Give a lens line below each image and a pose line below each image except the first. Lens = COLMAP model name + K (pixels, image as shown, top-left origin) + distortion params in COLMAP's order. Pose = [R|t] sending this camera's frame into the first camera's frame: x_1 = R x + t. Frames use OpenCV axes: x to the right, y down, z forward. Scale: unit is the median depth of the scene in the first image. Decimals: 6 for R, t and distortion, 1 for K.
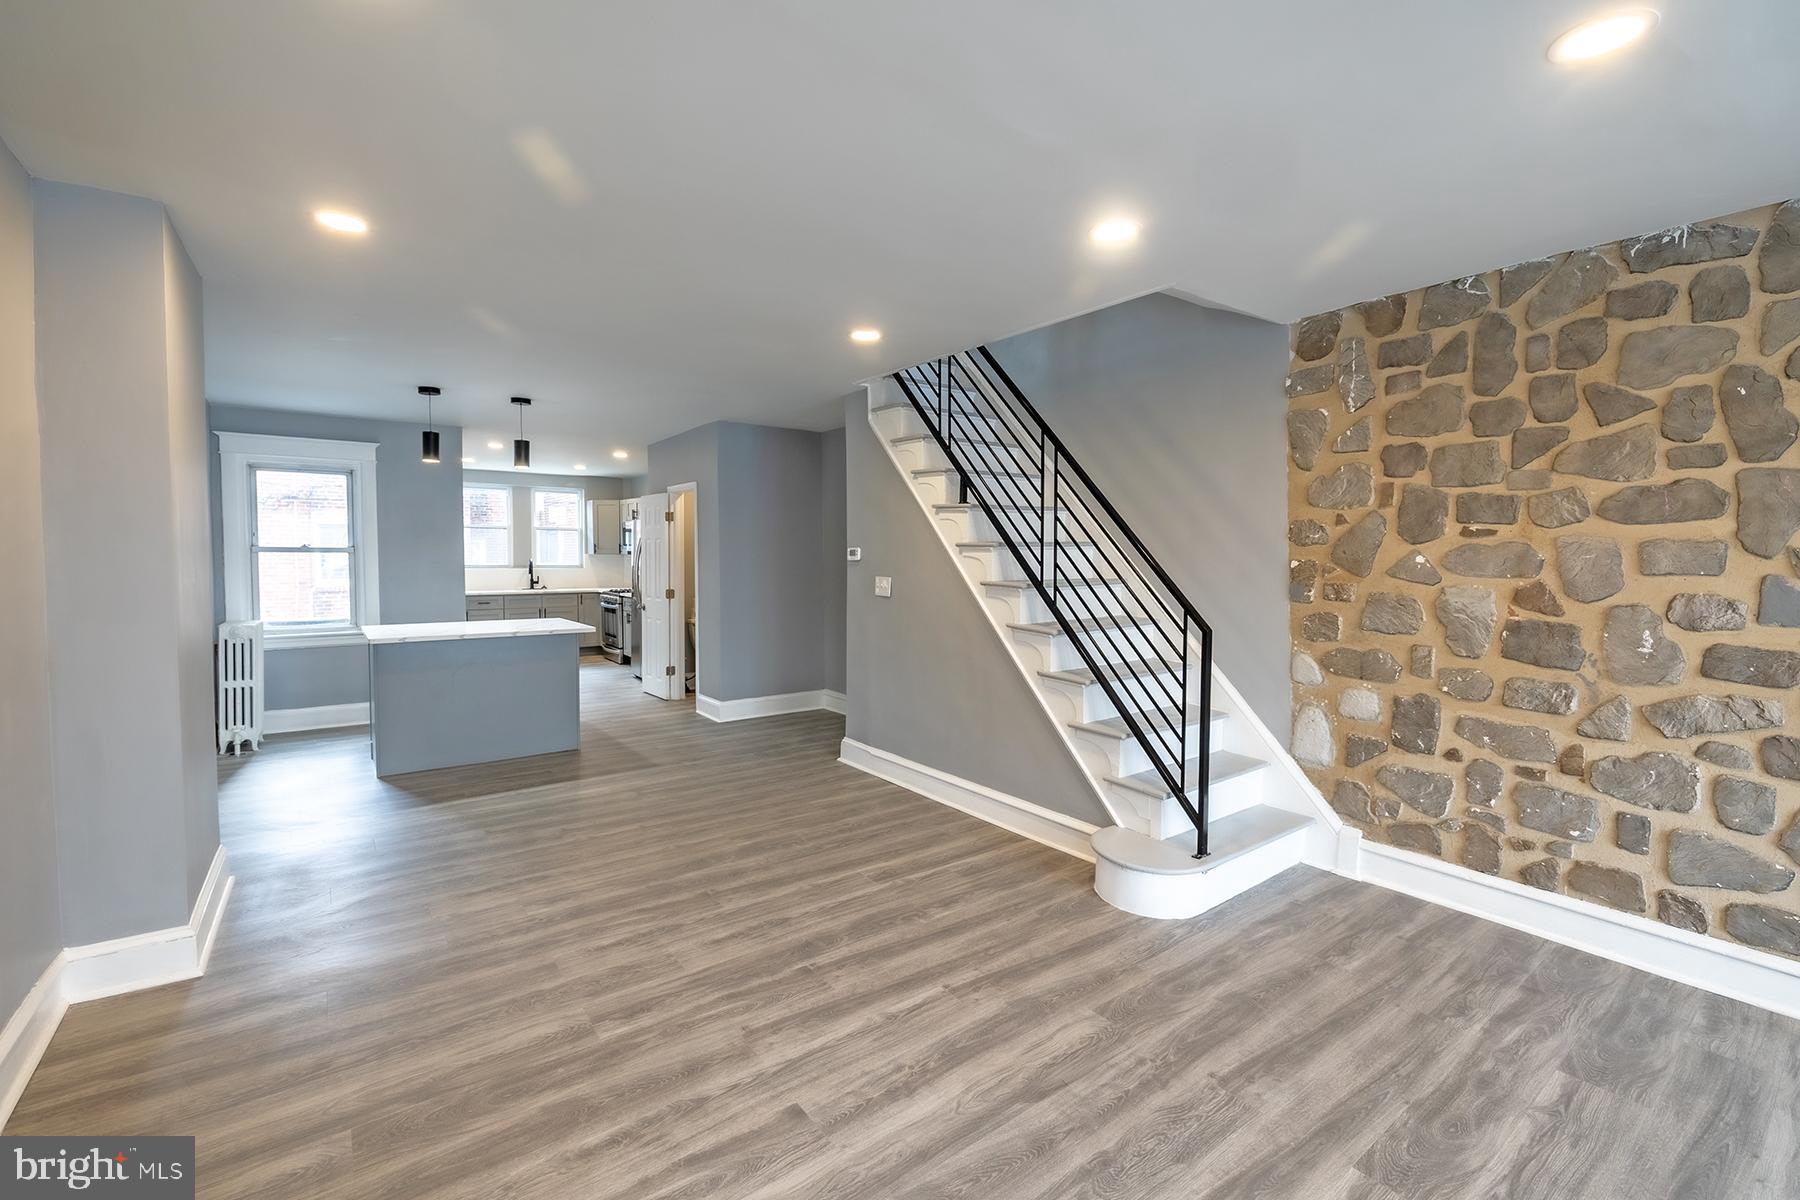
lens RADIAL K [[758.5, 0, 893.5], [0, 758.5, 590.1], [0, 0, 1]] dist [0.002286, -0.000201]
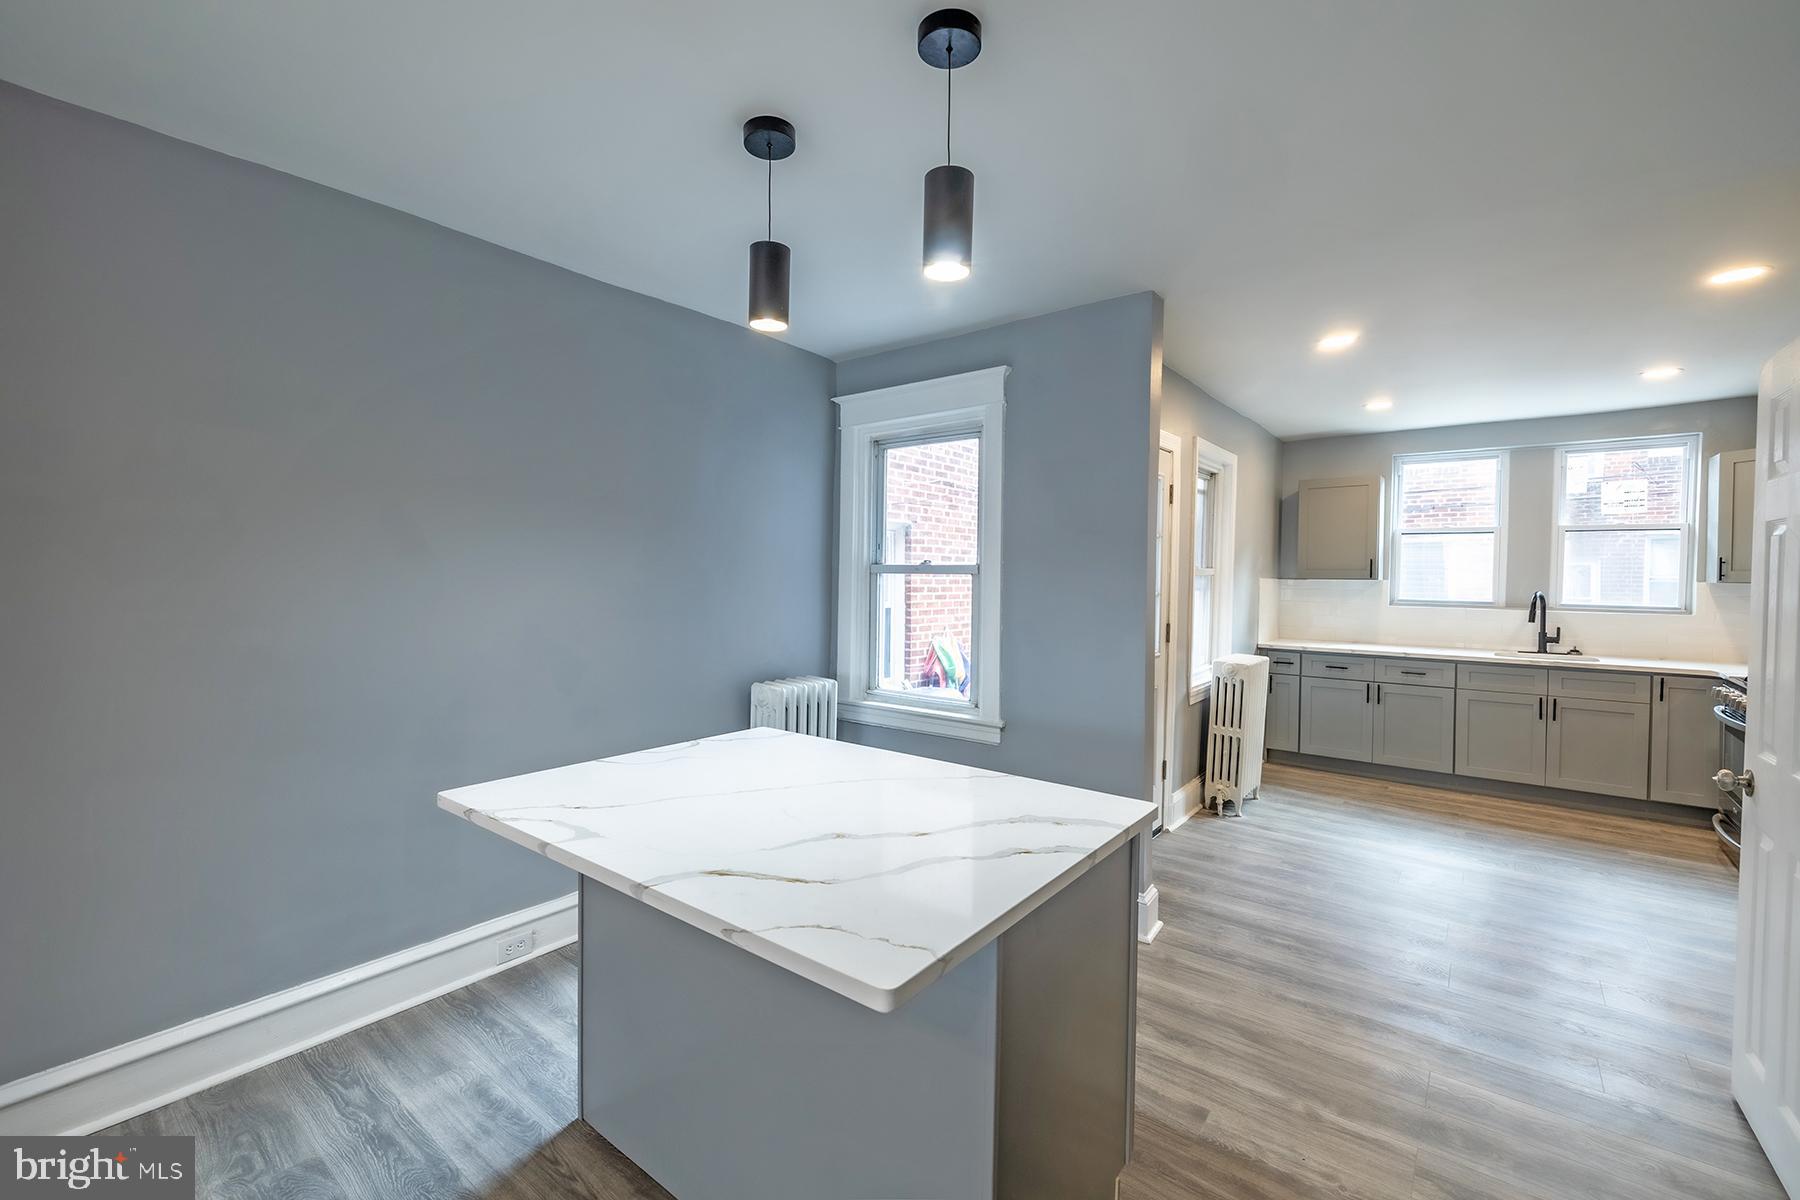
lens RADIAL K [[758.5, 0, 896.4], [0, 758.5, 590.7], [0, 0, 1]] dist [0.002286, -0.000201]
pose [[0.256228, 0.020127, -0.966407, -0.256235], [-0.053515, 0.998545, 0.006608, -0.051212], [0.965134, 0.050024, 0.256932, 1.078422]]
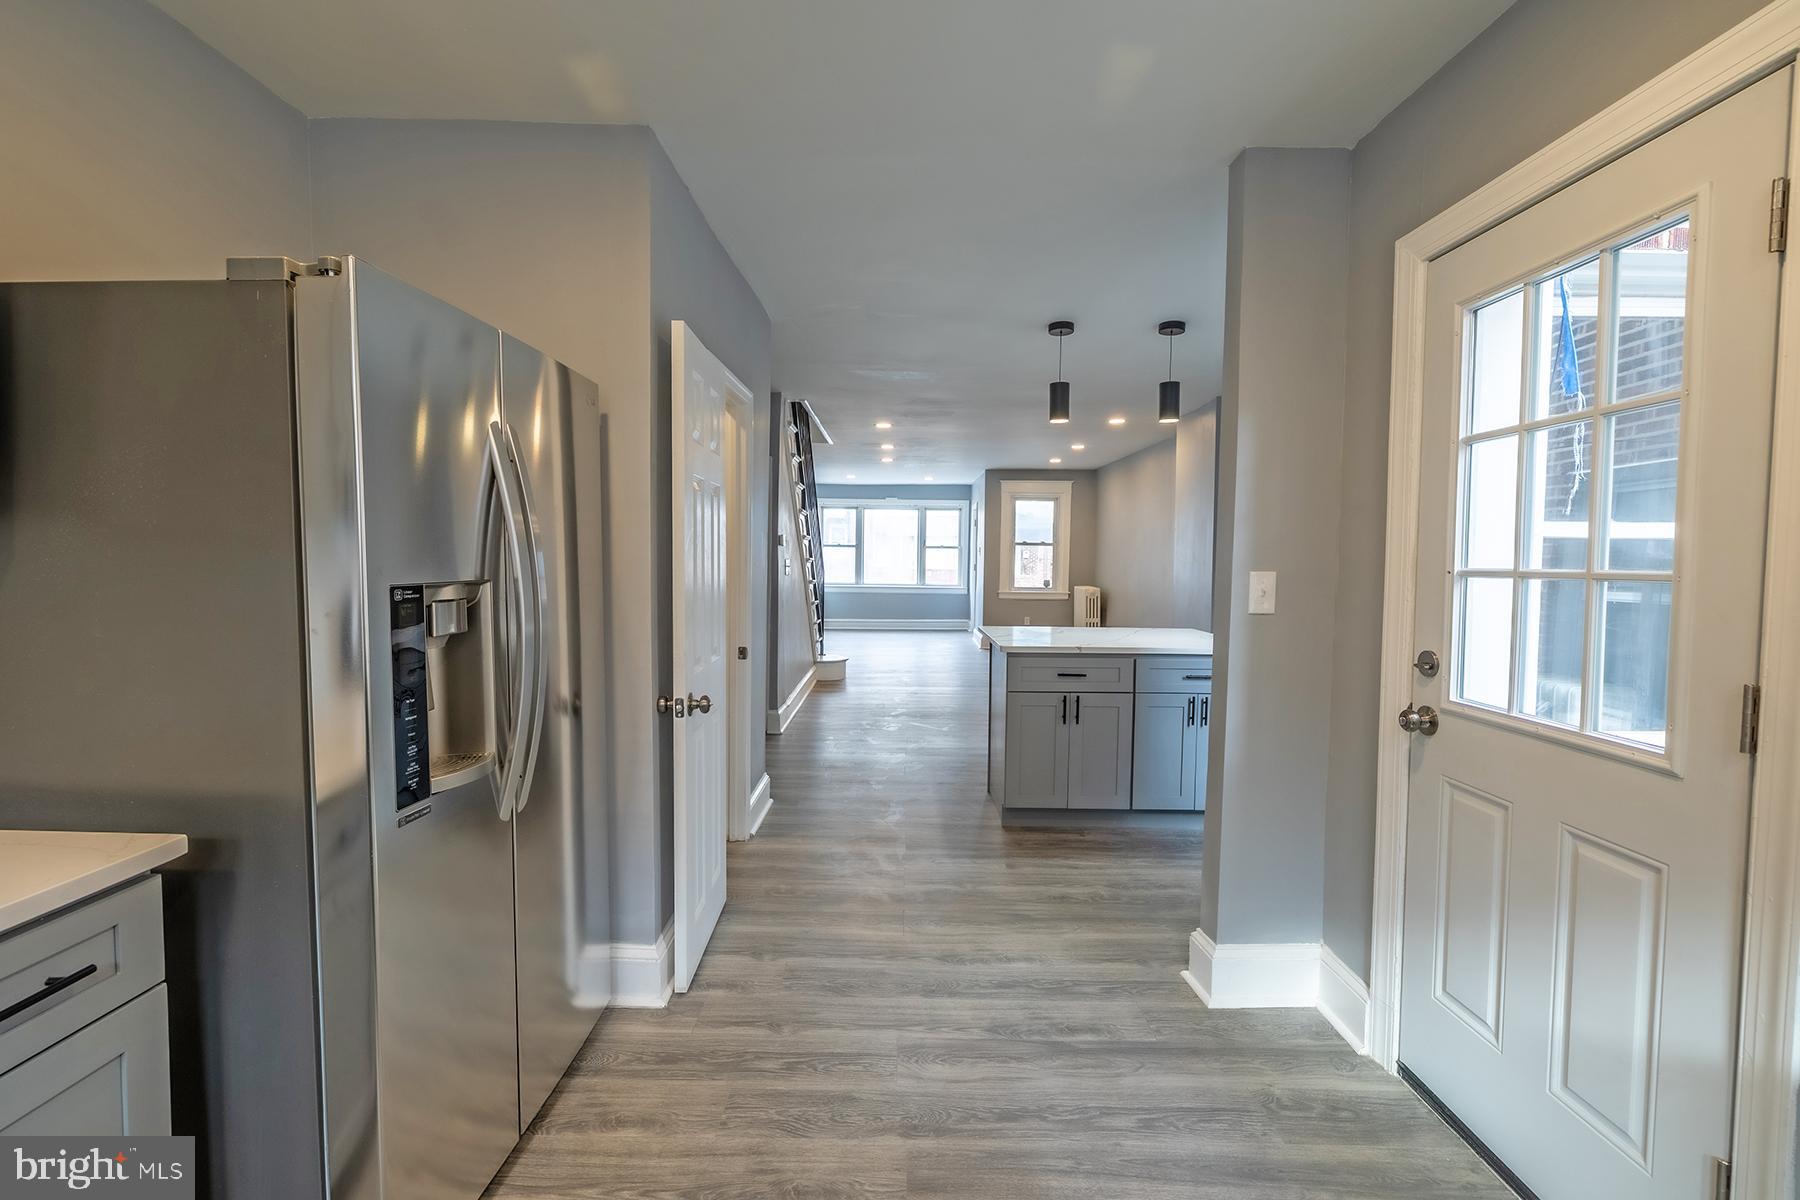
lens RADIAL K [[758.5, 0, 894.1], [0, 758.5, 585.8], [0, 0, 1]] dist [0.002286, -0.000201]
pose [[-0.794865, -0.035776, 0.605730, -0.950490], [0.016193, 0.996654, 0.080114, -0.078384], [-0.606570, 0.073488, -0.791627, 1.968891]]
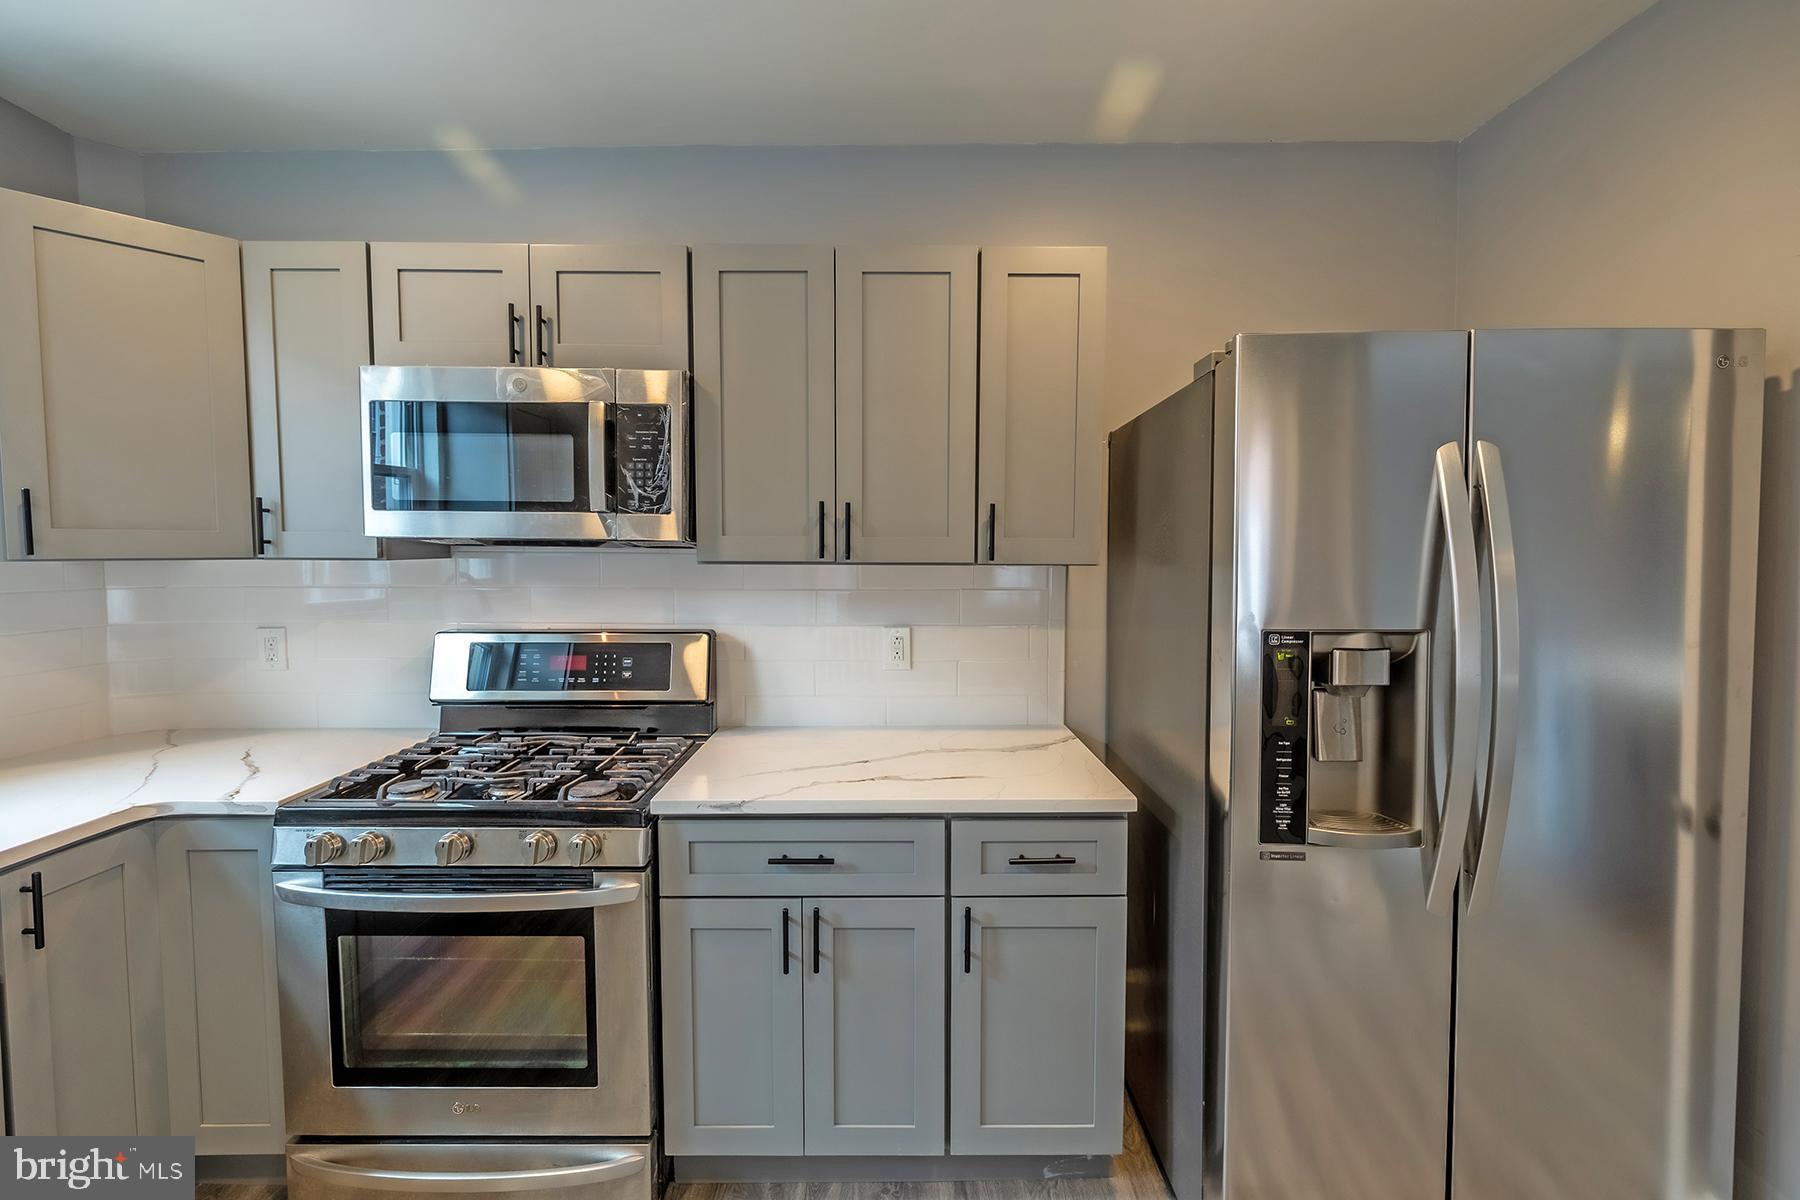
lens RADIAL K [[758.5, 0, 900.8], [0, 758.5, 595.4], [0, 0, 1]] dist [0.002286, -0.000201]
pose [[0.587888, -0.047849, 0.807526, -0.954724], [0.044560, 0.998649, 0.026734, -0.086558], [-0.807714, 0.020267, 0.589226, 1.804903]]
